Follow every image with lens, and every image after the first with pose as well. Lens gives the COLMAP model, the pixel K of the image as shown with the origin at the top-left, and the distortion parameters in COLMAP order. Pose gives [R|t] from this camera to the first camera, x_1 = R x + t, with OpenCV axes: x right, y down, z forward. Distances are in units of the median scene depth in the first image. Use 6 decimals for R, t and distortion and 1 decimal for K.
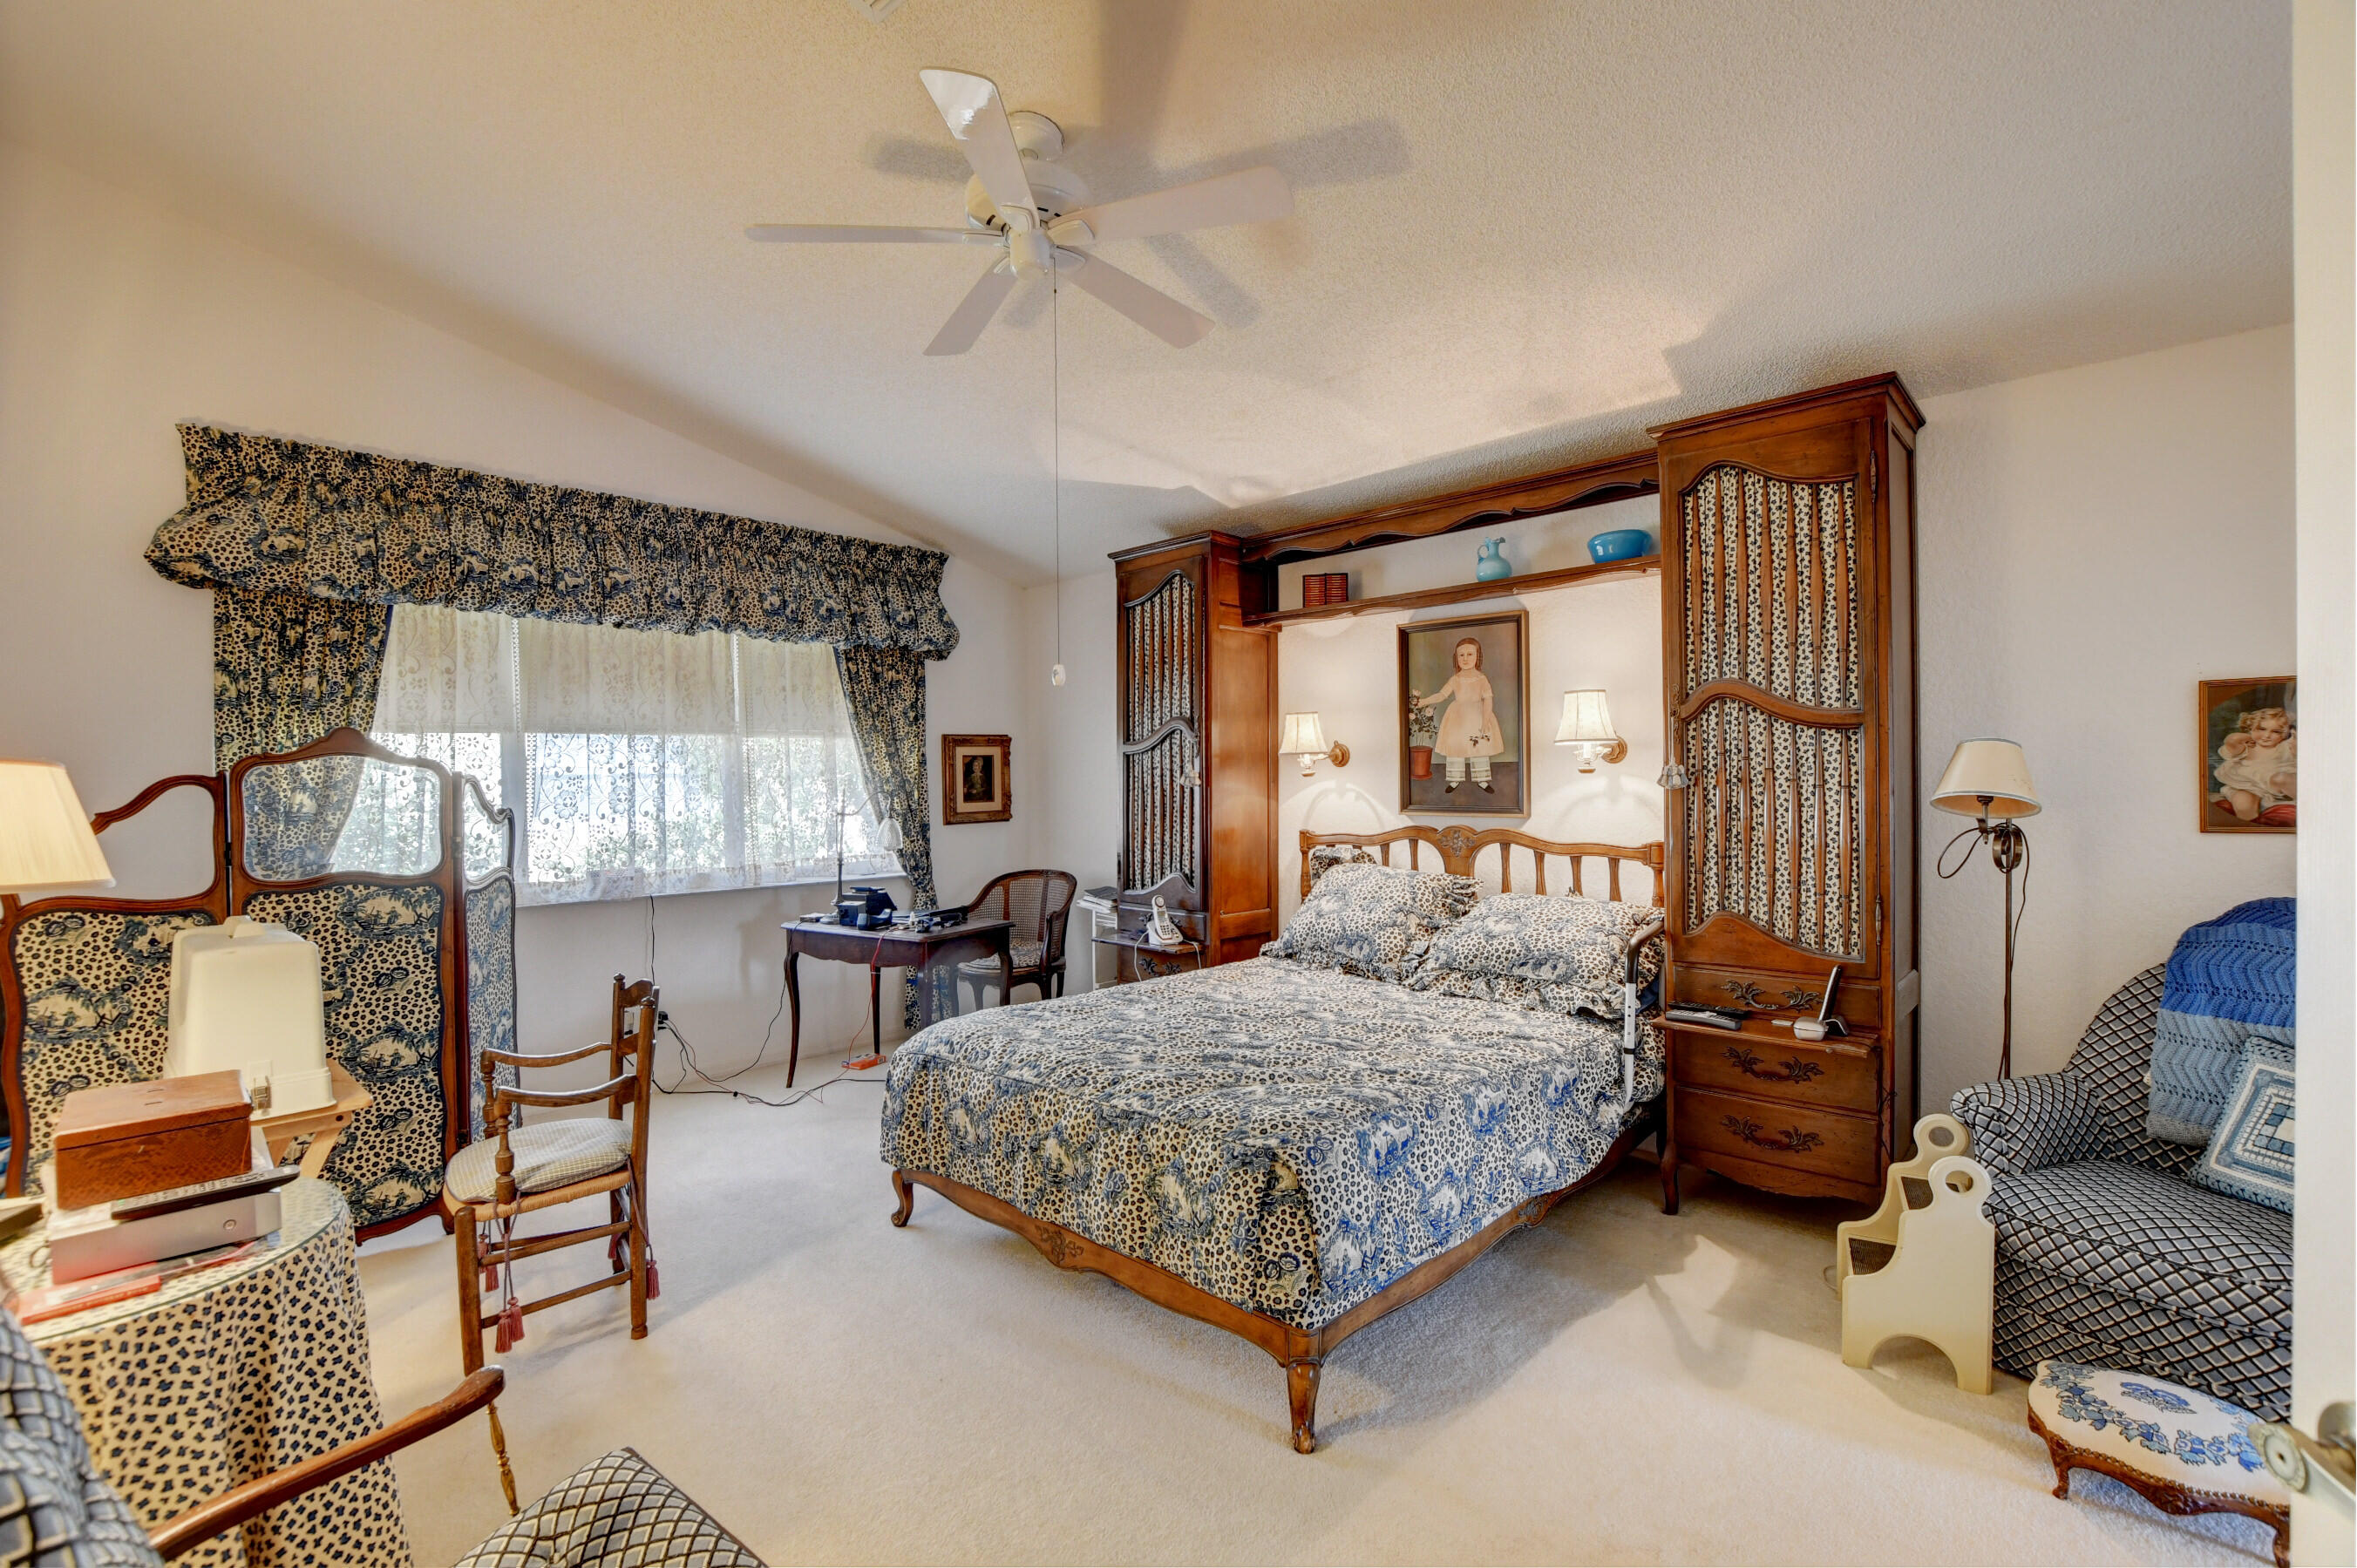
lens RADIAL K [[1037.3, 0, 1168.5], [0, 1037.3, 789.6], [0, 0, 1]] dist [-0.031894, 0.003944]
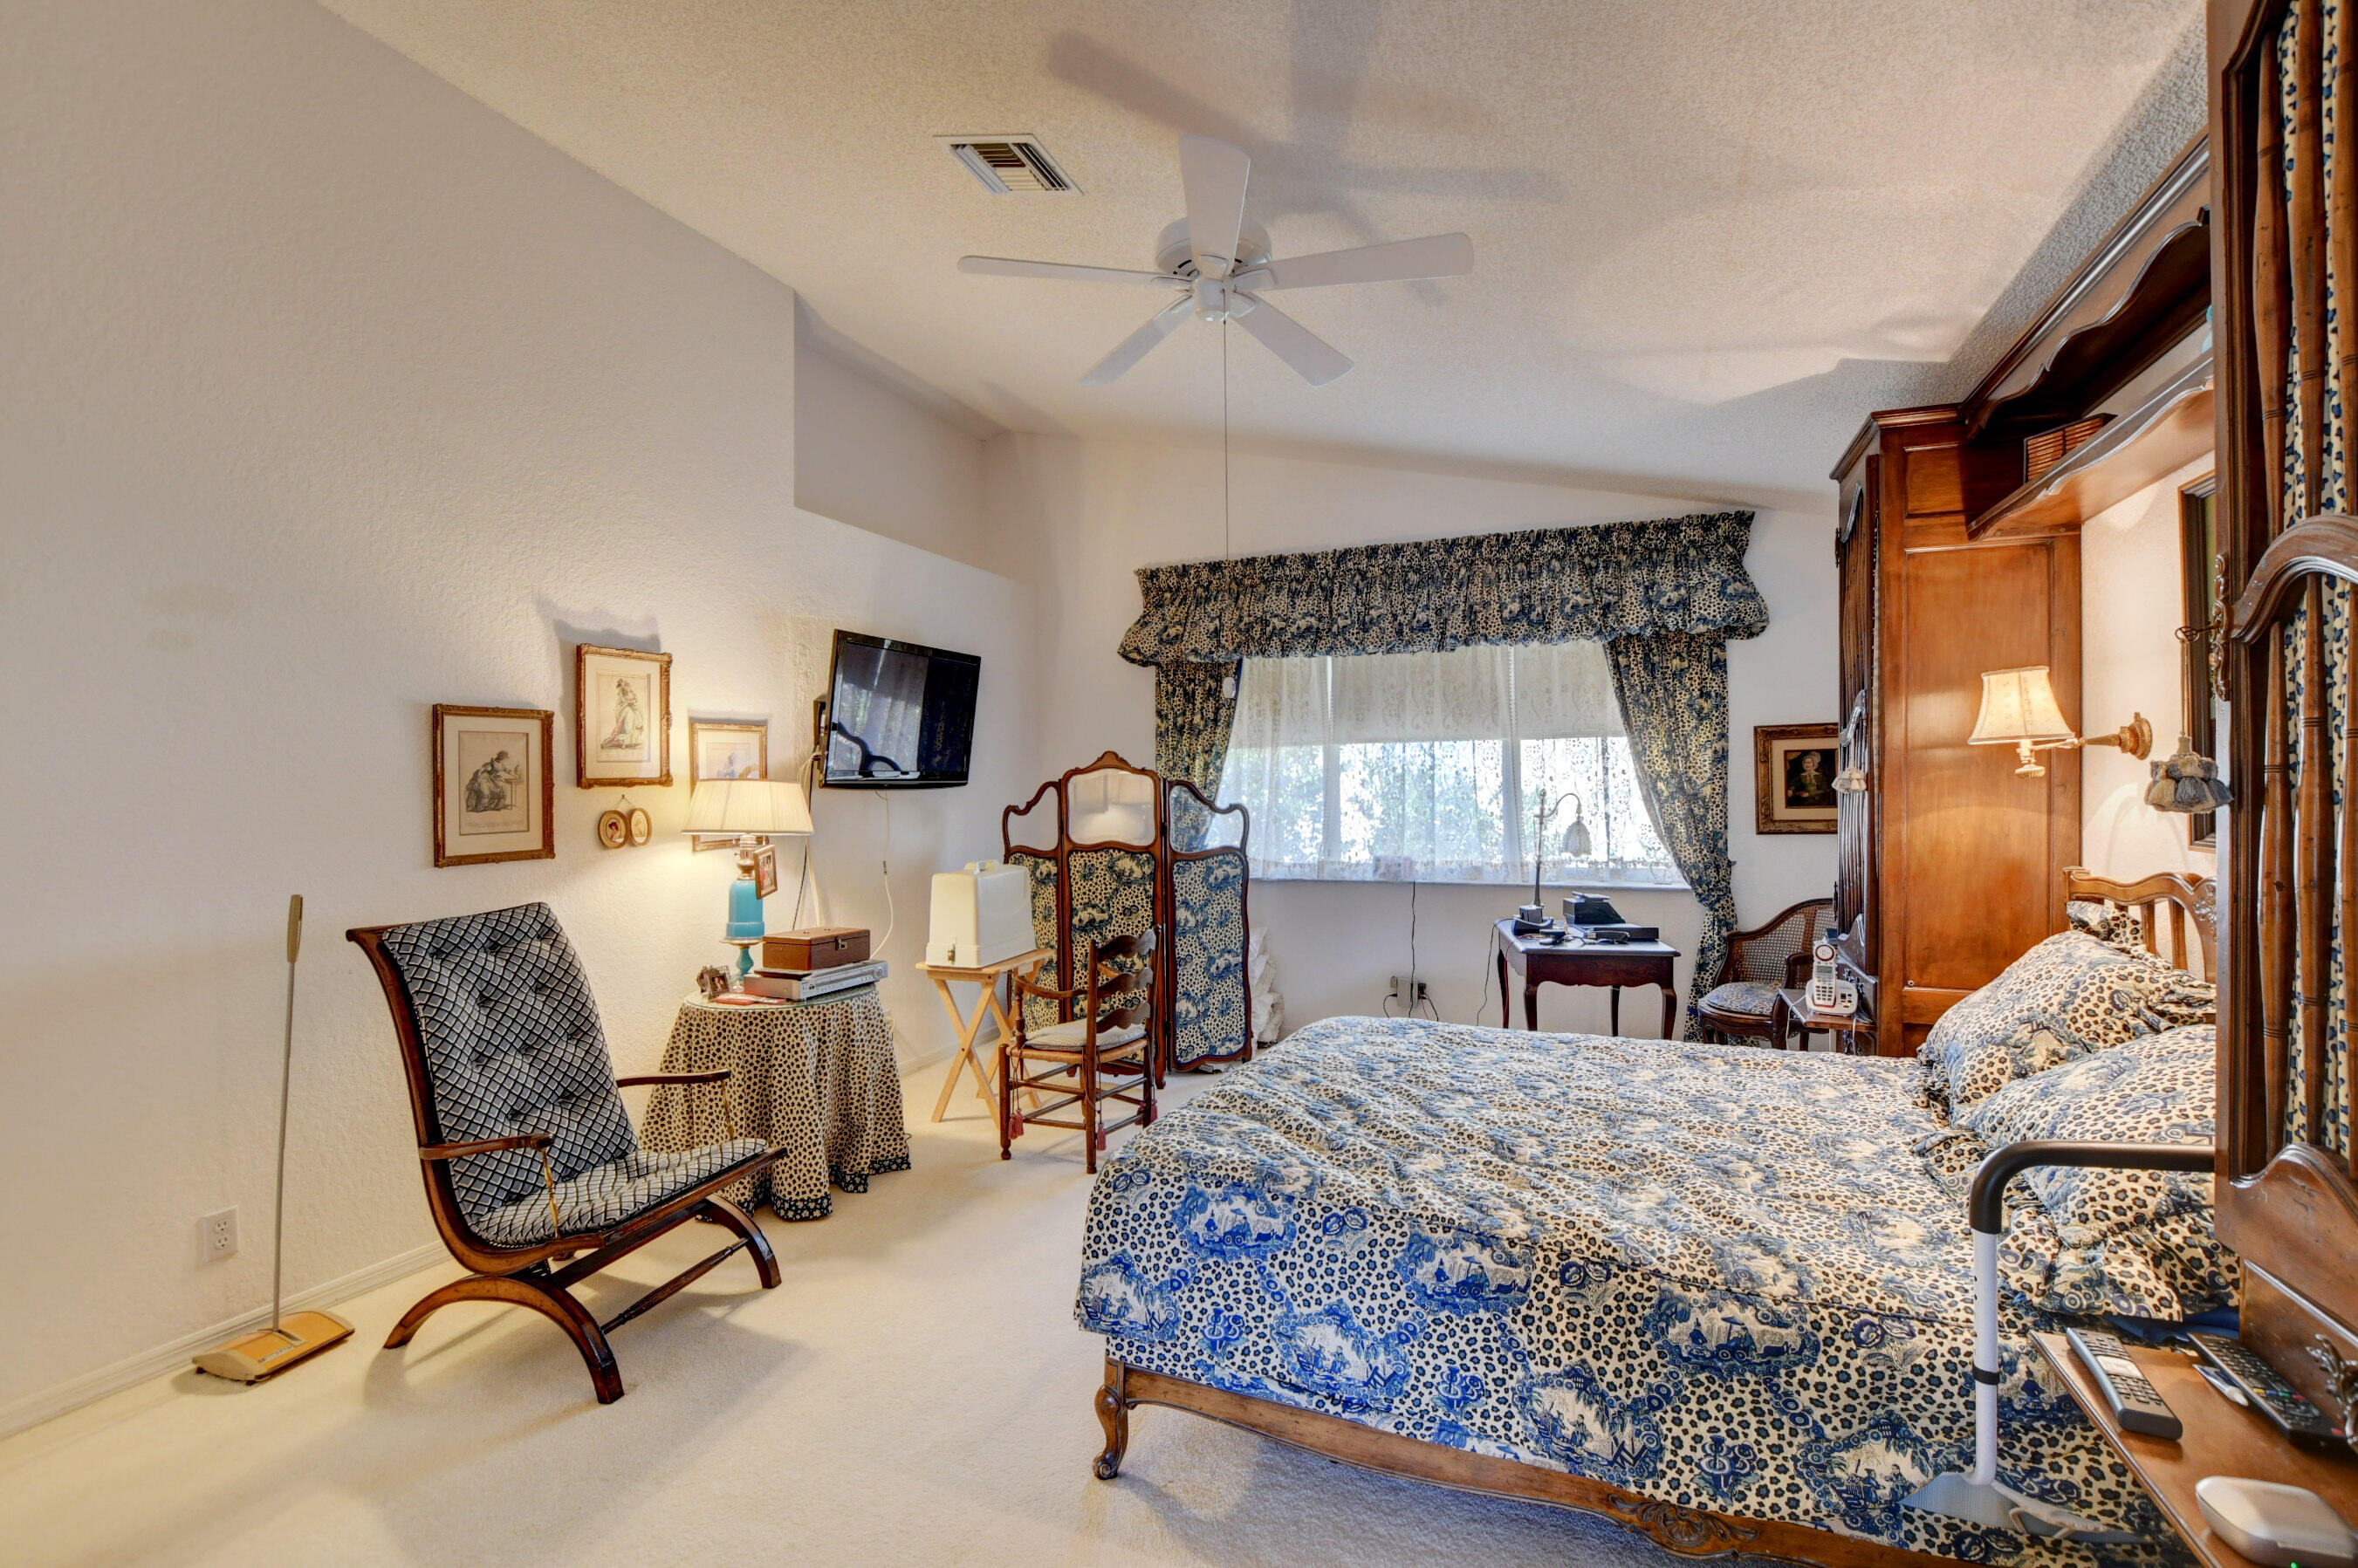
lens RADIAL K [[1037.7, 0, 1169.0], [0, 1037.7, 789.6], [0, 0, 1]] dist [-0.031894, 0.003944]
pose [[0.359456, 0.007486, -0.933132, 0.519236], [-0.002933, 0.999972, 0.006892, -0.008220], [0.933158, 0.000259, 0.359468, 0.345469]]
